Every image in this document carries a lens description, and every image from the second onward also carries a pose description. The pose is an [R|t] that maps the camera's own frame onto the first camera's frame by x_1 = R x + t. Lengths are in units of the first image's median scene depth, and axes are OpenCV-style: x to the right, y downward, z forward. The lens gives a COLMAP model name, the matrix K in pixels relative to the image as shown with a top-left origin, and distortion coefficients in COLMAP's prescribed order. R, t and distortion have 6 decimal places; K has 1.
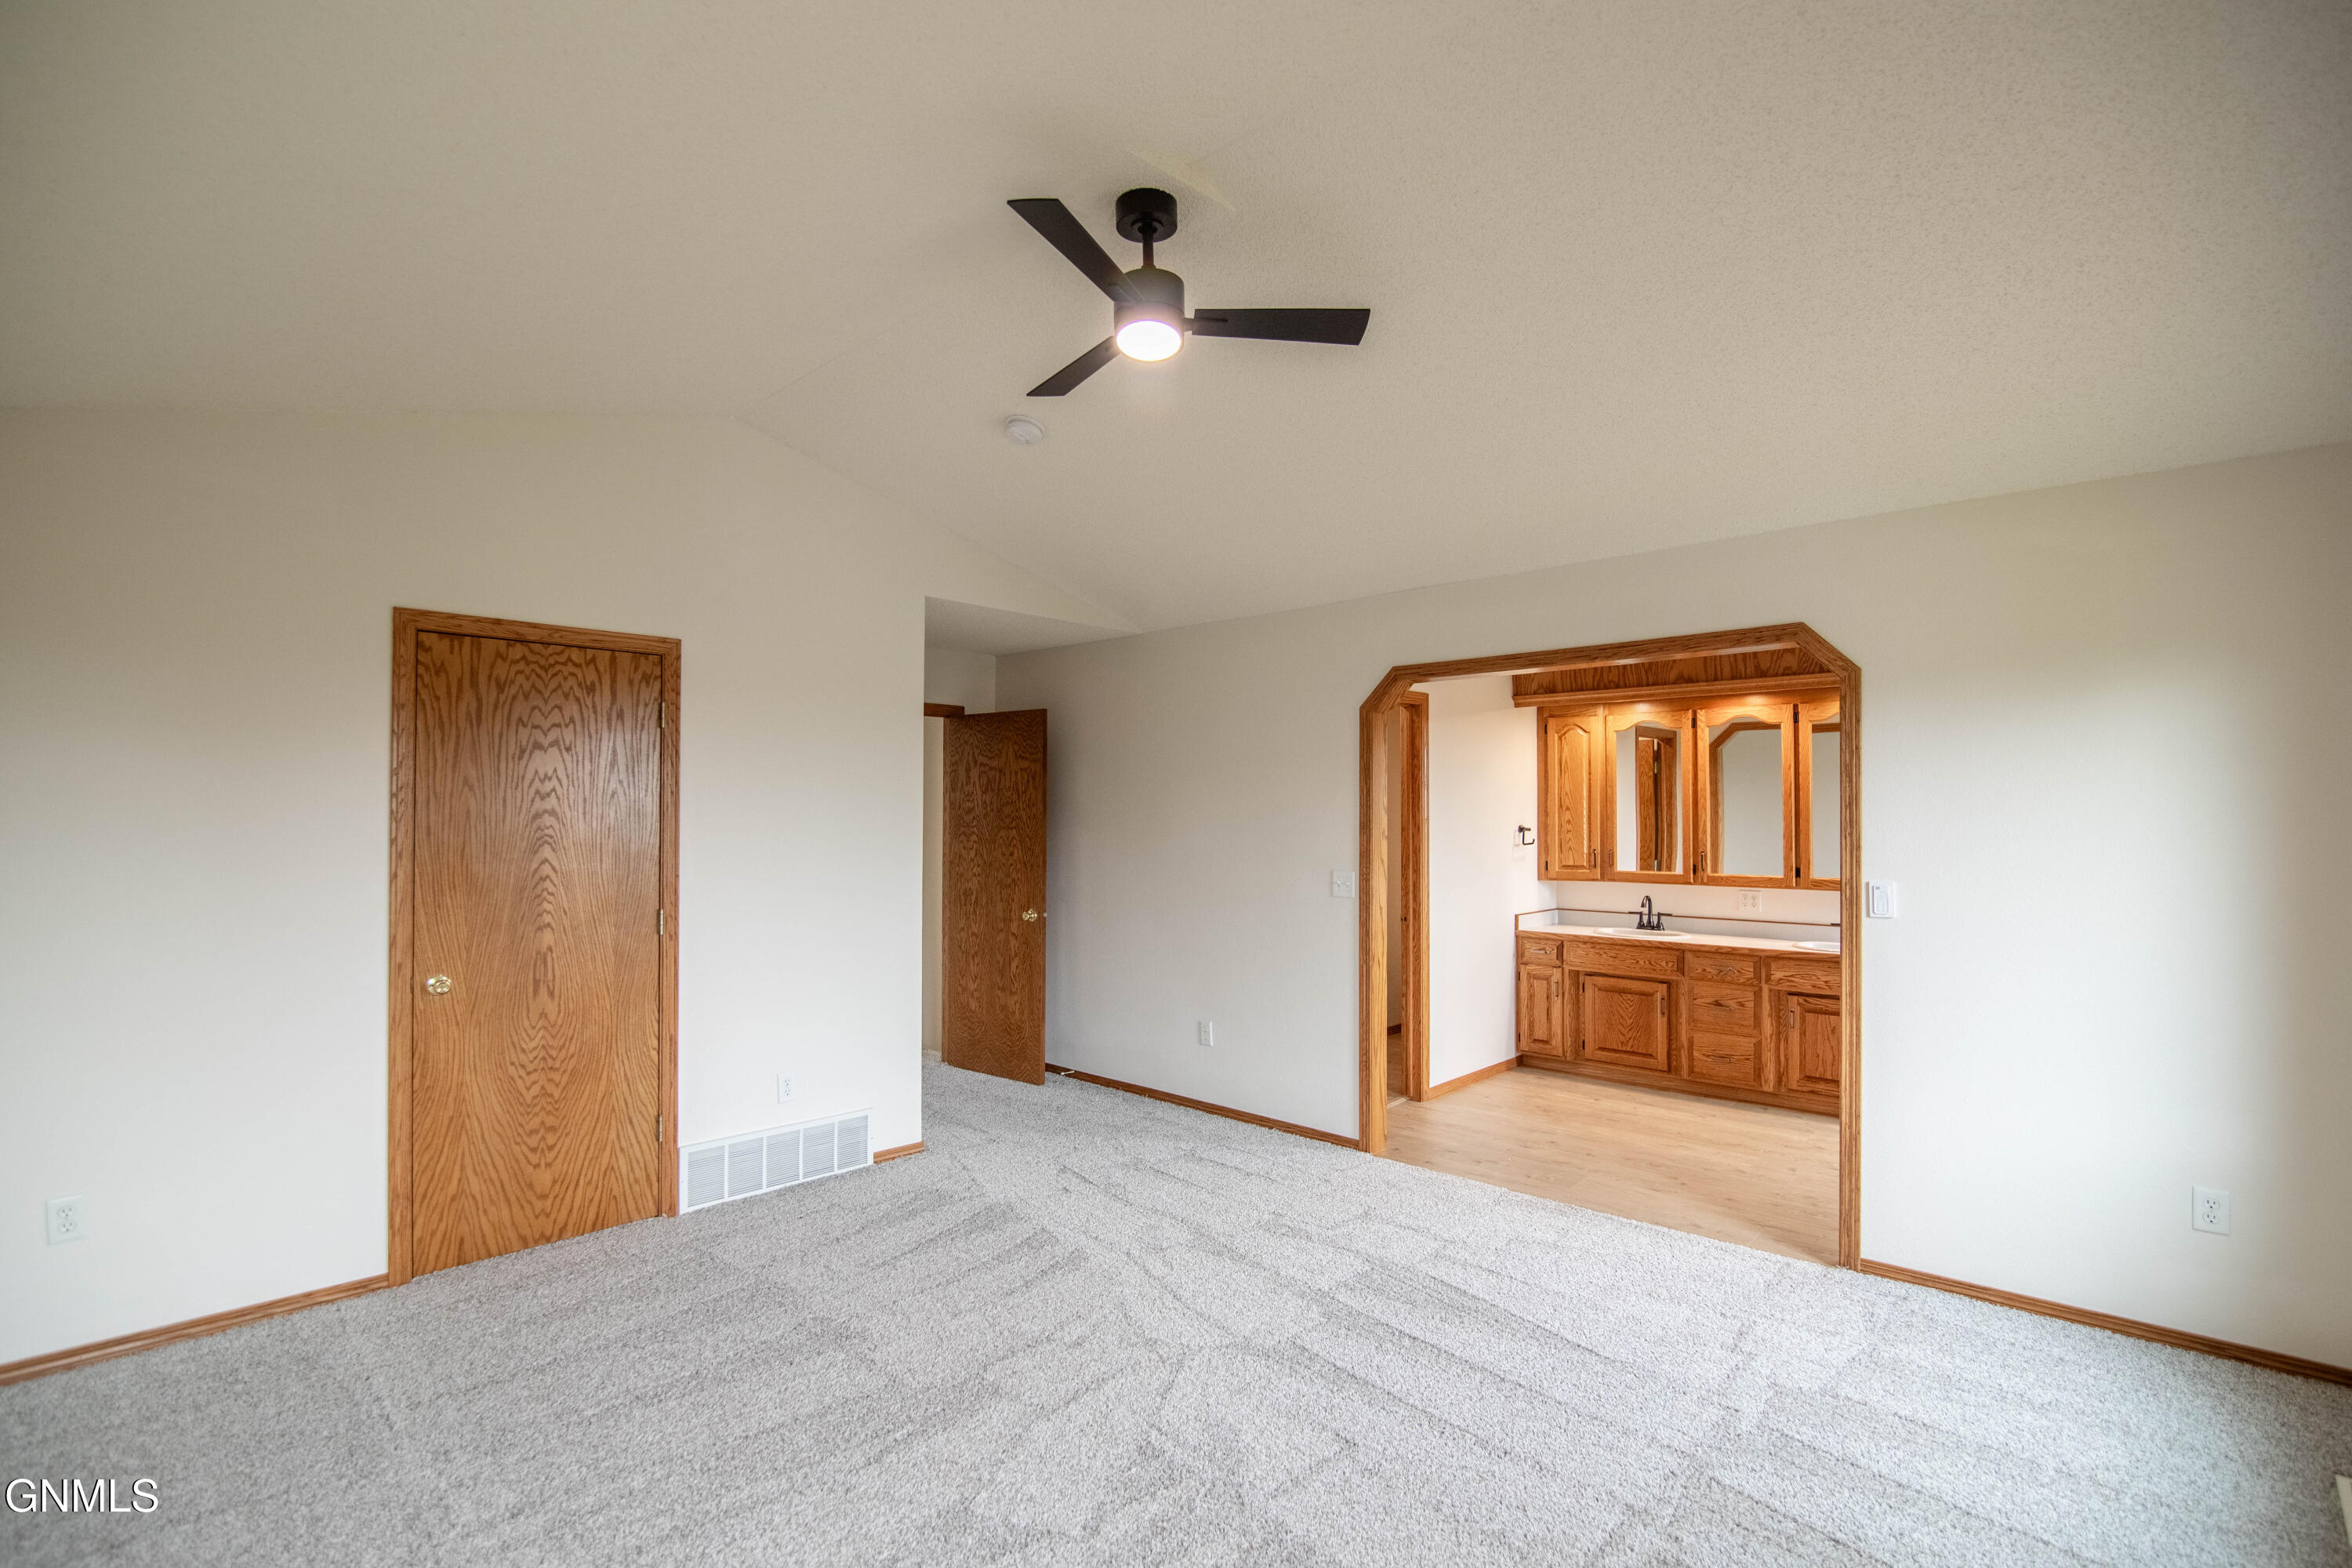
lens RADIAL K [[1090.6, 0, 1179.6], [0, 1090.6, 797.4], [0, 0, 1]] dist [-0.019060, -0.000599]
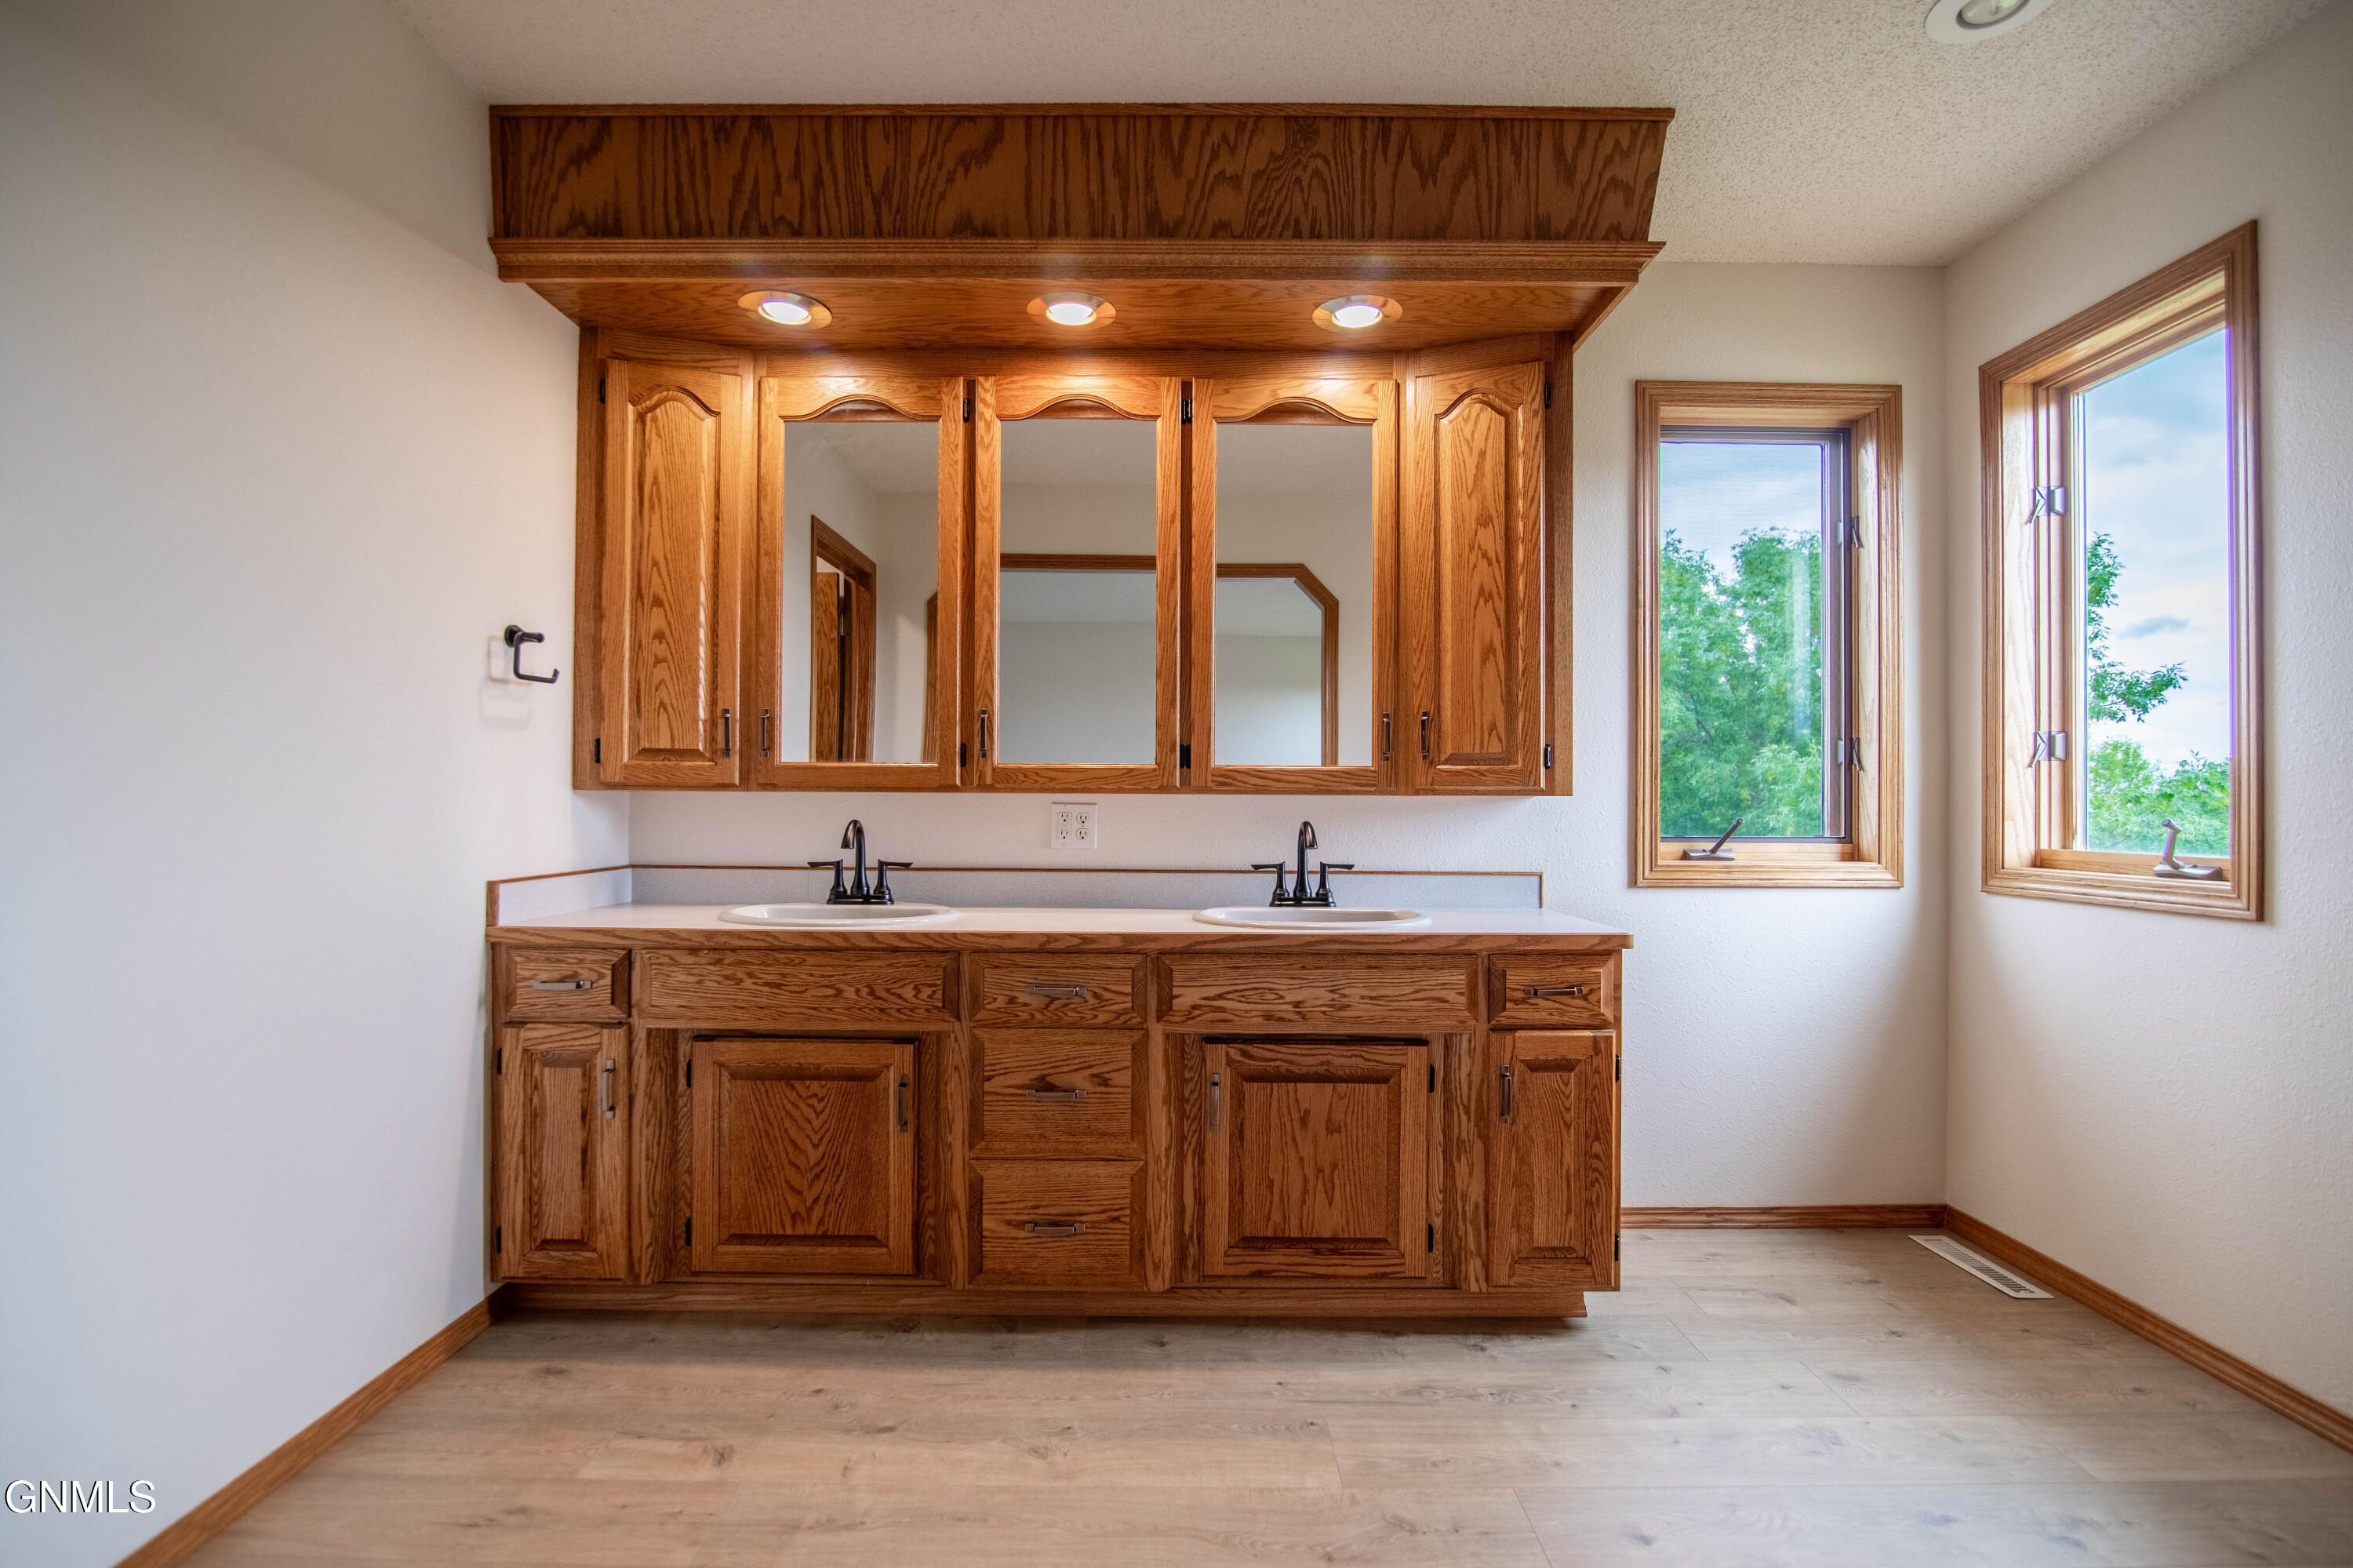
lens RADIAL K [[1091.1, 0, 1180.1], [0, 1091.1, 797.4], [0, 0, 1]] dist [-0.019060, -0.000599]
pose [[0.732634, 0.007759, 0.680579, 0.246254], [-0.017011, 0.999831, 0.006914, 0.078254], [-0.680411, -0.016642, 0.732642, 0.629946]]
